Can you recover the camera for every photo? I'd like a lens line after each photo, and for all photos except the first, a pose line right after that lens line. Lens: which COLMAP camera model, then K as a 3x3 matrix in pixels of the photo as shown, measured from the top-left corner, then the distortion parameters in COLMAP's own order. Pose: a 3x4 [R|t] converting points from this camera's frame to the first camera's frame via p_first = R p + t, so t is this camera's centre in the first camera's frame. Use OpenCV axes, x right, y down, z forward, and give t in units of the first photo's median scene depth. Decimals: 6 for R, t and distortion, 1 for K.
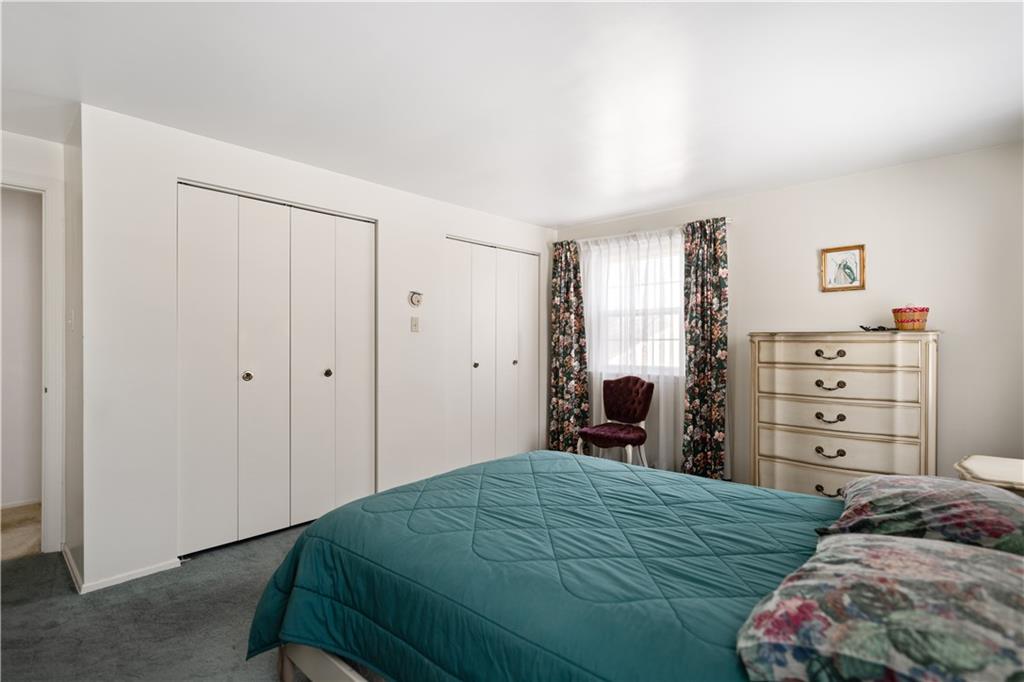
lens RADIAL K [[497.0, 0, 512.7], [0, 497.0, 342.7], [0, 0, 1]] dist [-0.000315, -0.000066]
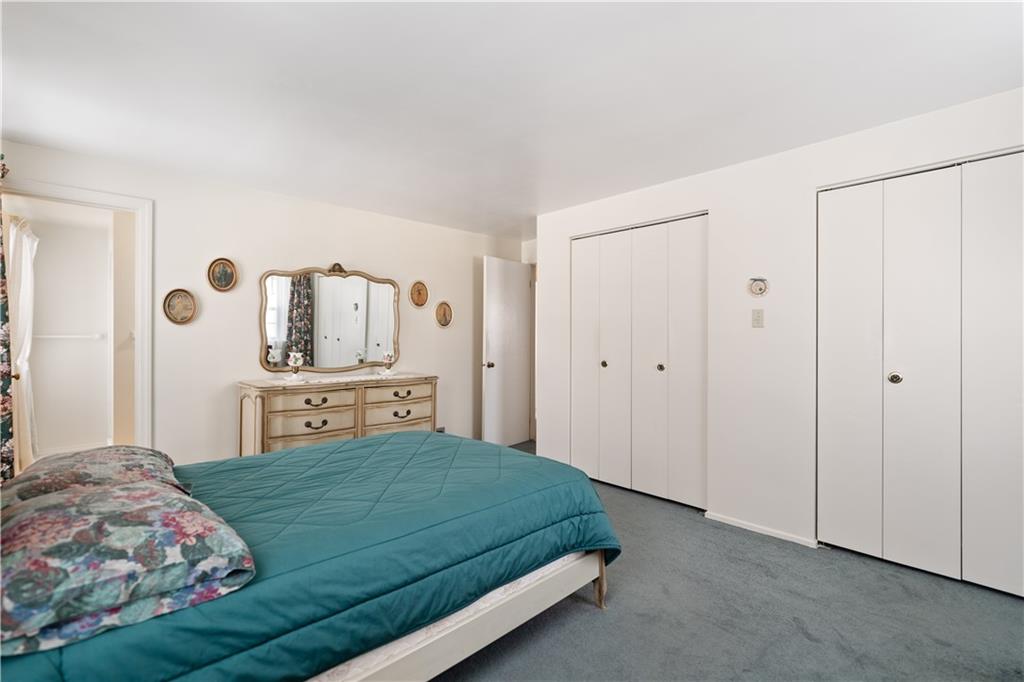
lens RADIAL K [[467.2, 0, 516.9], [0, 467.2, 339.9], [0, 0, 1]] dist [0.004605, -0.000171]
pose [[-0.075312, 0.003099, -0.997155, 0.476901], [-0.006794, 0.999970, 0.003621, -0.001234], [0.997137, 0.007048, -0.075288, 0.528691]]
